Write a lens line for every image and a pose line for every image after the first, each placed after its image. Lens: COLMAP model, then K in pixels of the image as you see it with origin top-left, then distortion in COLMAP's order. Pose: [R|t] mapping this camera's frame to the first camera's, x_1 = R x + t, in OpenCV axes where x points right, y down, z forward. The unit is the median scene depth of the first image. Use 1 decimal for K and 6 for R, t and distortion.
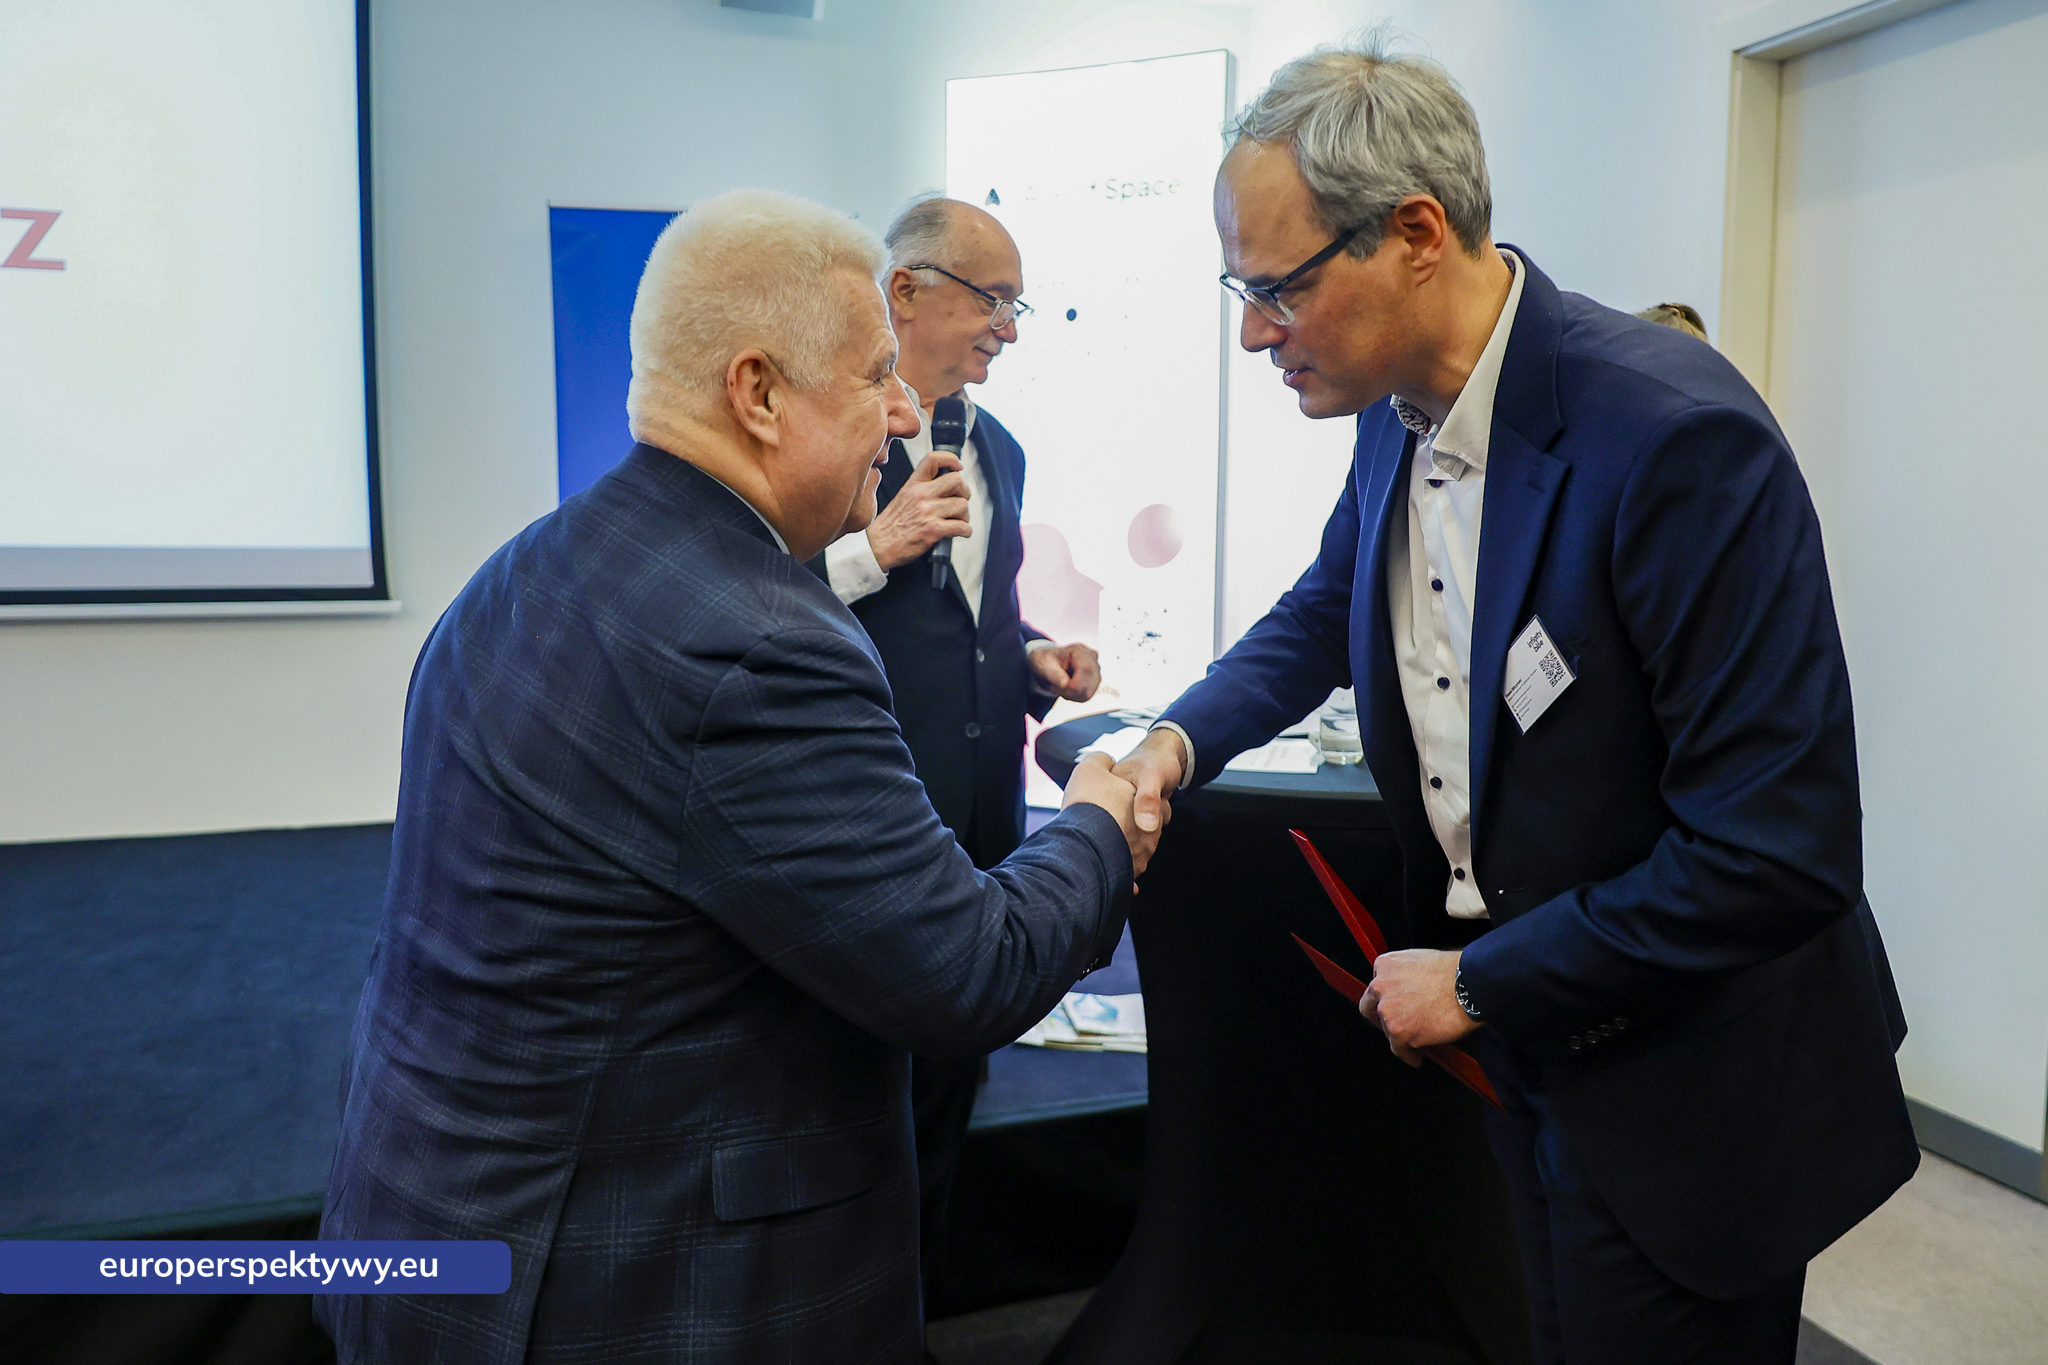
lens RADIAL K [[1545.1, 0, 1031.6], [0, 1545.1, 676.4], [0, 0, 1]] dist [-0.015950, 0.021416]
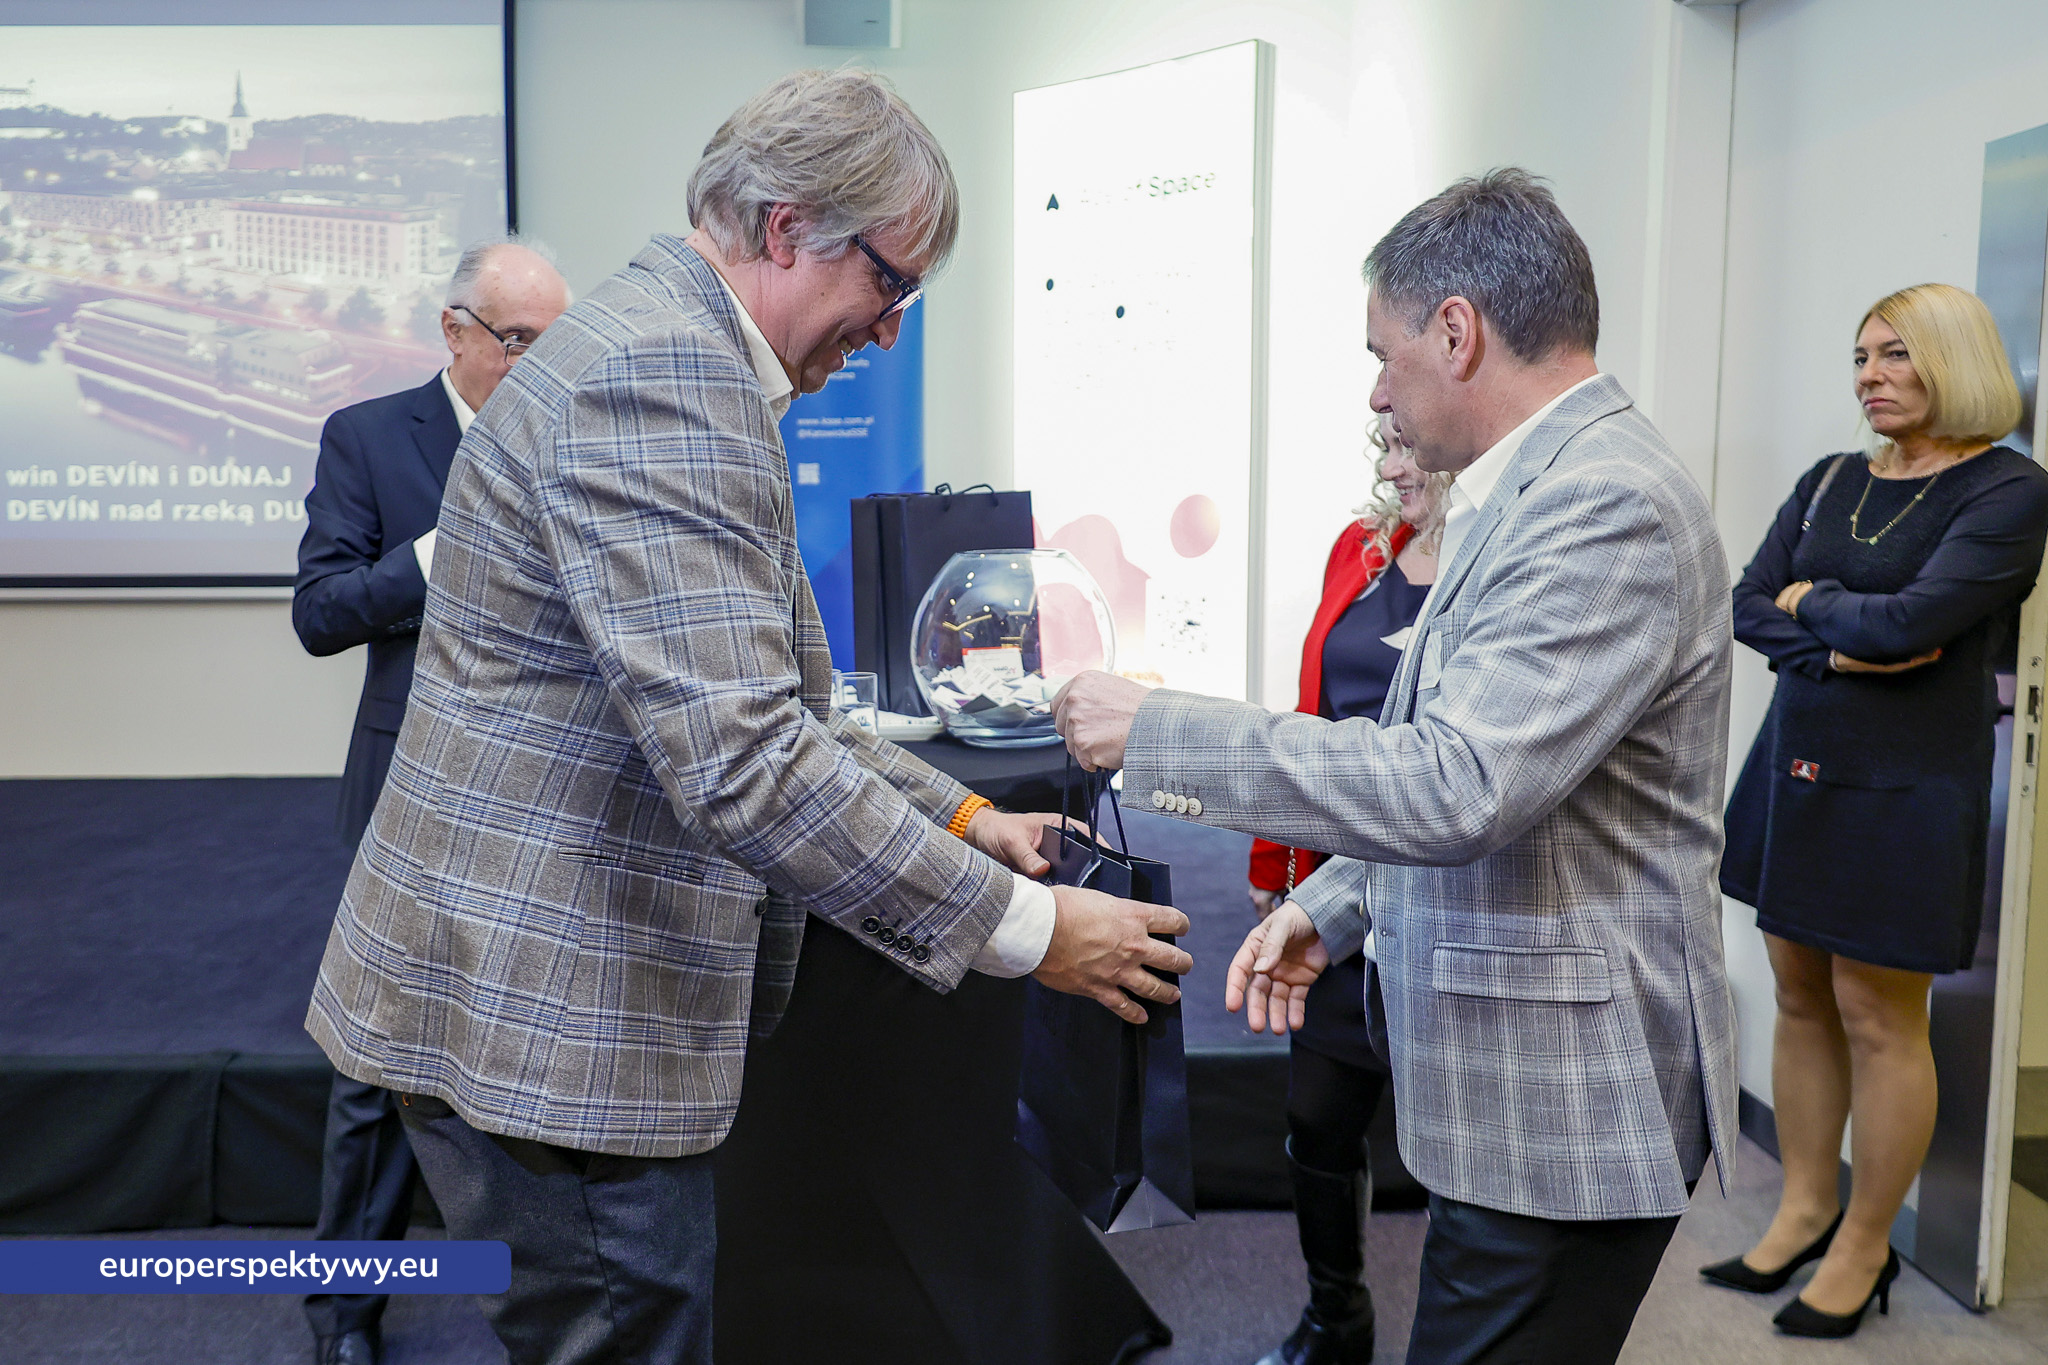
lens RADIAL K [[1545.1, 0, 1026.7], [0, 1545.1, 682.1], [0, 0, 1]] dist [-0.015950, 0.021416]
pose [[0.950820, 0.029453, -0.308341, 0.292677], [-0.025104, 0.999522, 0.018064, -0.005625], [0.308725, -0.009435, 0.951104, 0.001812]]
